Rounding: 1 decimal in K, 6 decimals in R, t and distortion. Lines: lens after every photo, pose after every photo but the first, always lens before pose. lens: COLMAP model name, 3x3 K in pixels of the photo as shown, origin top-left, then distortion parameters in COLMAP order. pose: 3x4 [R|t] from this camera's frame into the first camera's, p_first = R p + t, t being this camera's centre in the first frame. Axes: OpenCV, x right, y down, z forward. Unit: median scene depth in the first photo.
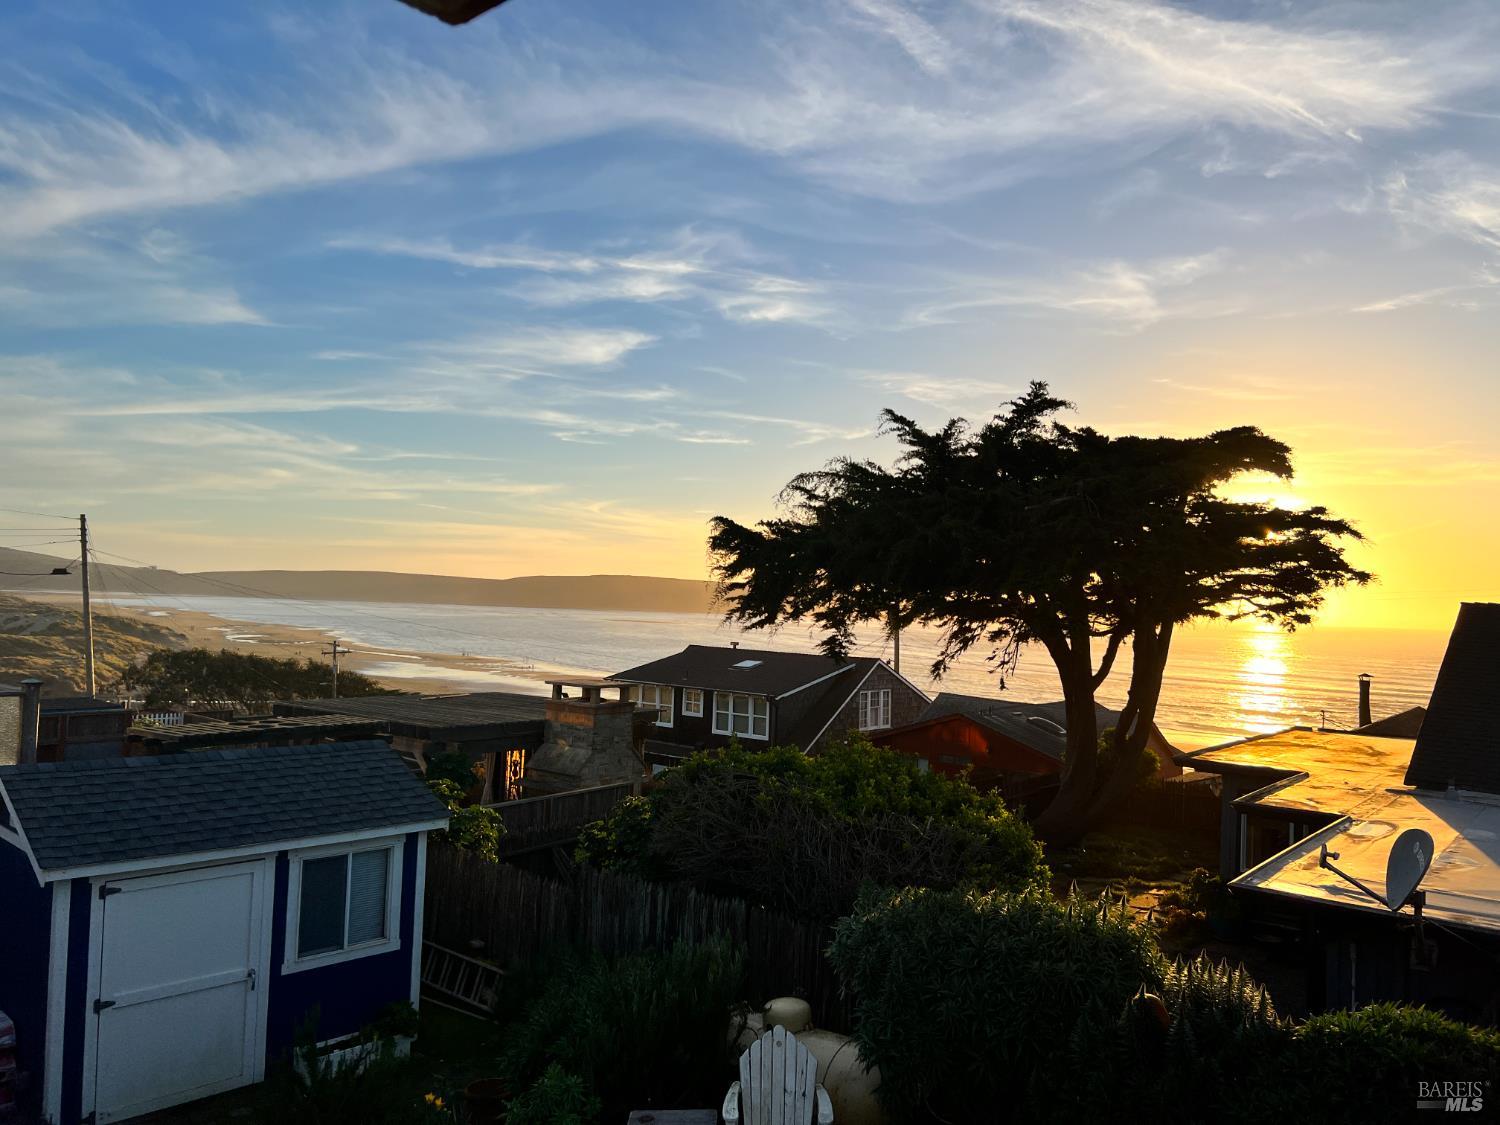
lens RADIAL K [[1155.8, 0, 724.4], [0, 1155.8, 587.1], [0, 0, 1]] dist [0.041168, -0.007517]
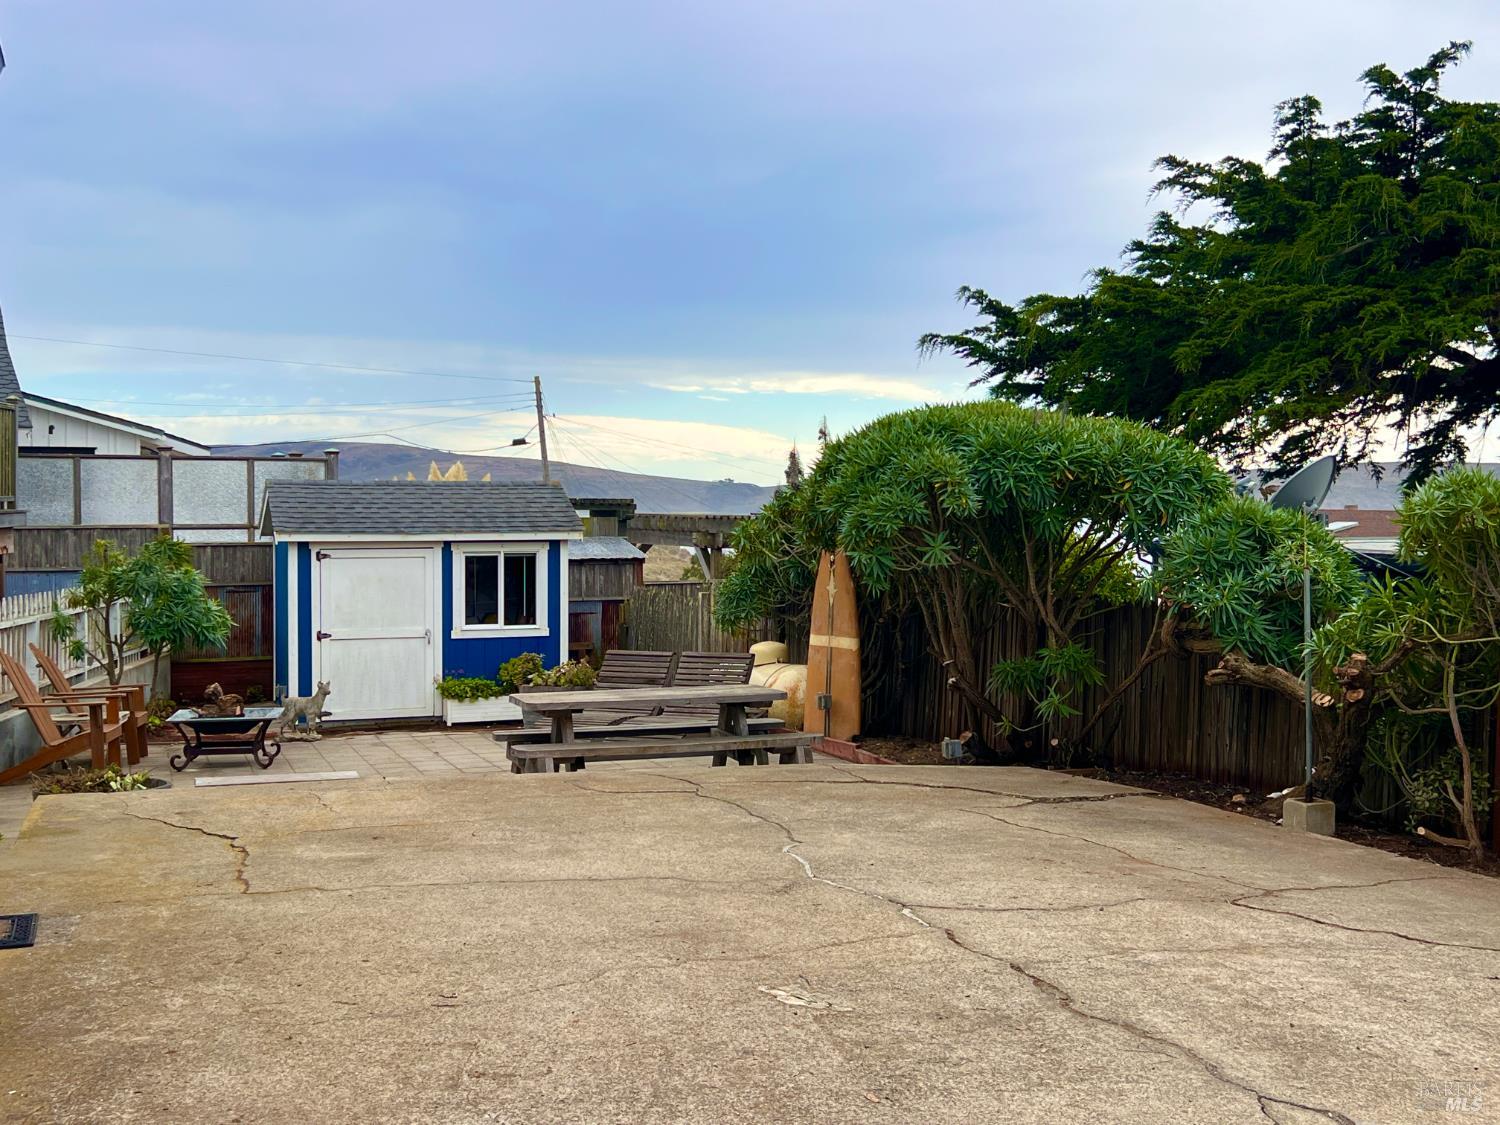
lens RADIAL K [[1773.2, 0, 750.0], [0, 1773.2, 562.5], [0, 0, 1]] dist [0.182414, -0.478490]
pose [[0.899344, -0.017923, -0.436875, 0.767113], [0.033351, 0.999061, 0.027670, 0.195858], [0.435969, -0.039455, 0.899097, -0.623569]]
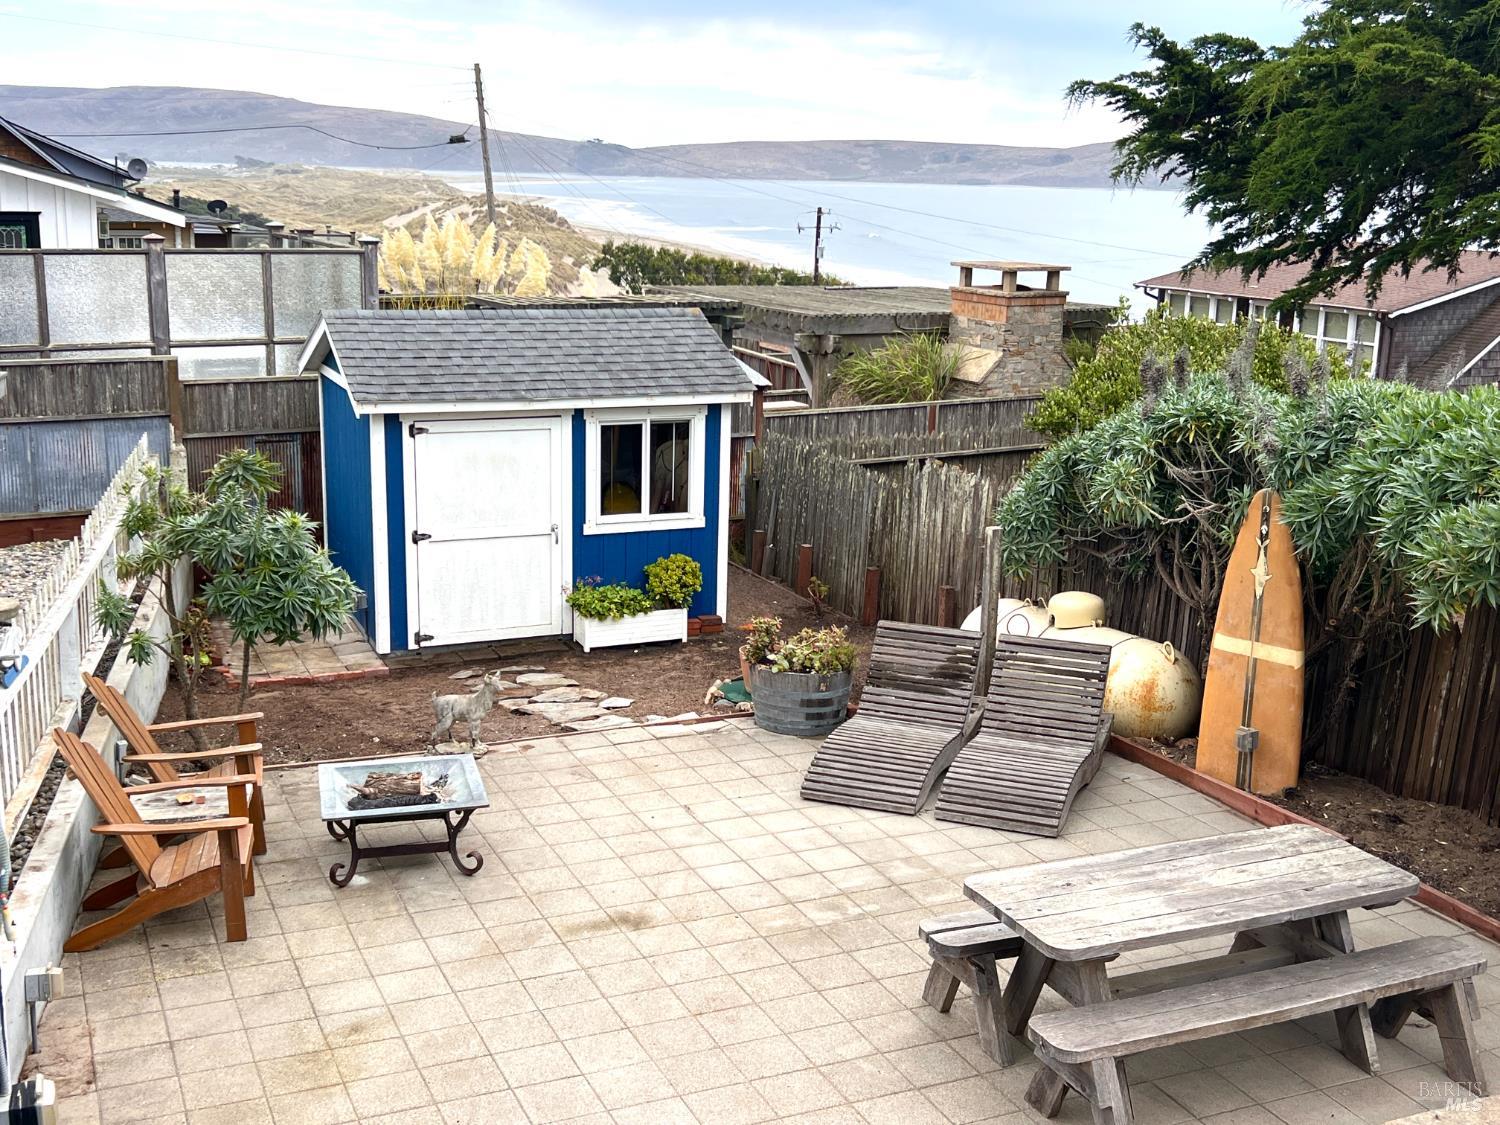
lens RADIAL K [[1707.8, 0, 750.0], [0, 1707.8, 562.5], [0, 0, 1]] dist [0.193311, -0.483610]
pose [[0.931447, 0.071066, -0.356871, 0.263050], [0.010792, 0.974916, 0.222310, 0.032761], [0.363718, -0.210921, 0.907316, -0.263352]]
